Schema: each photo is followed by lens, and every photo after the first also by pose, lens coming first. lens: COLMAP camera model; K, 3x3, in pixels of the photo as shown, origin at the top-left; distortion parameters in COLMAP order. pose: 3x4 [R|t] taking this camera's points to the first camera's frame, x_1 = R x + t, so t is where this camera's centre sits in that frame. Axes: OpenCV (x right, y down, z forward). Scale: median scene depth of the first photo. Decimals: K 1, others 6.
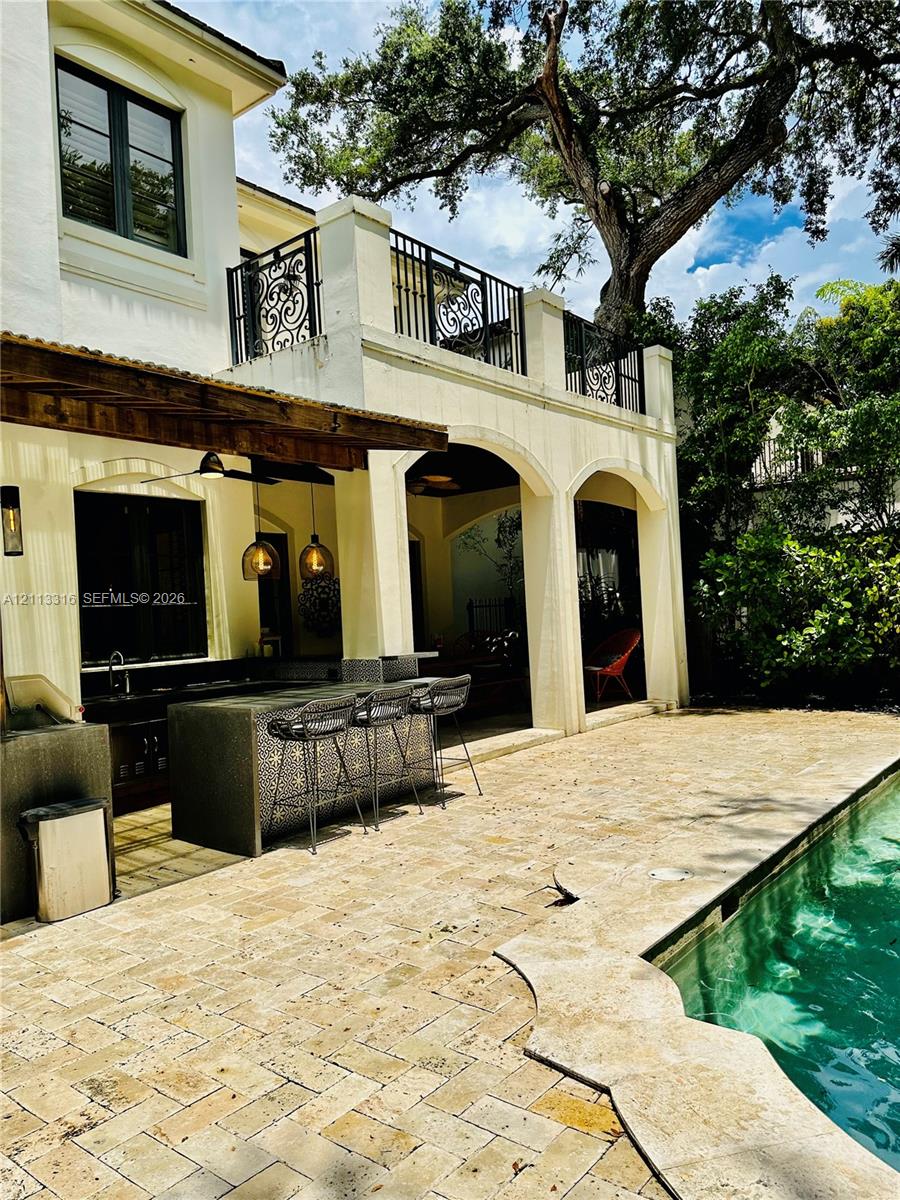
lens RADIAL K [[851.7, 0, 453.6], [0, 851.7, 602.9], [0, 0, 1]] dist [0.012680, 0.002541]
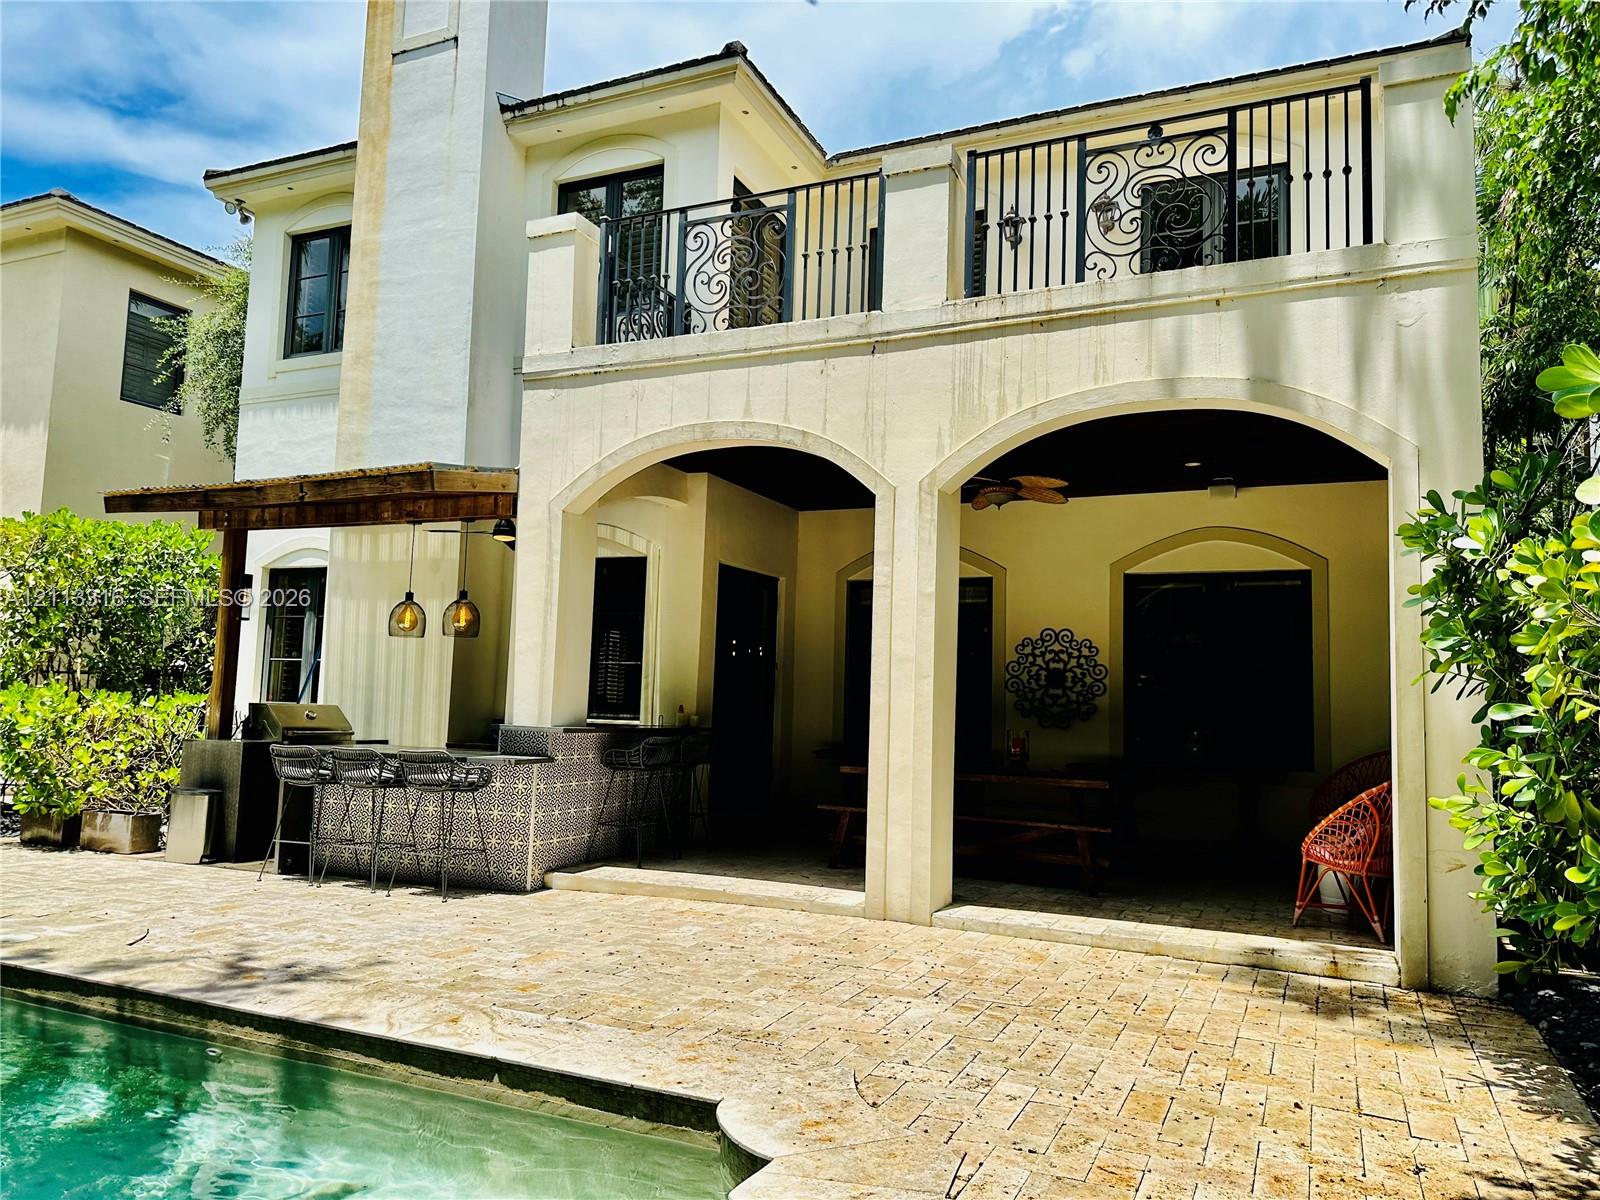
lens RADIAL K [[1135.5, 0, 804.3], [0, 1135.5, 605.7], [0, 0, 1]] dist [0.012680, 0.002541]
pose [[0.257651, -0.035544, -0.965584, 0.959566], [-0.029912, 0.998551, -0.044739, -0.013128], [0.965775, 0.040410, 0.256214, 0.841107]]
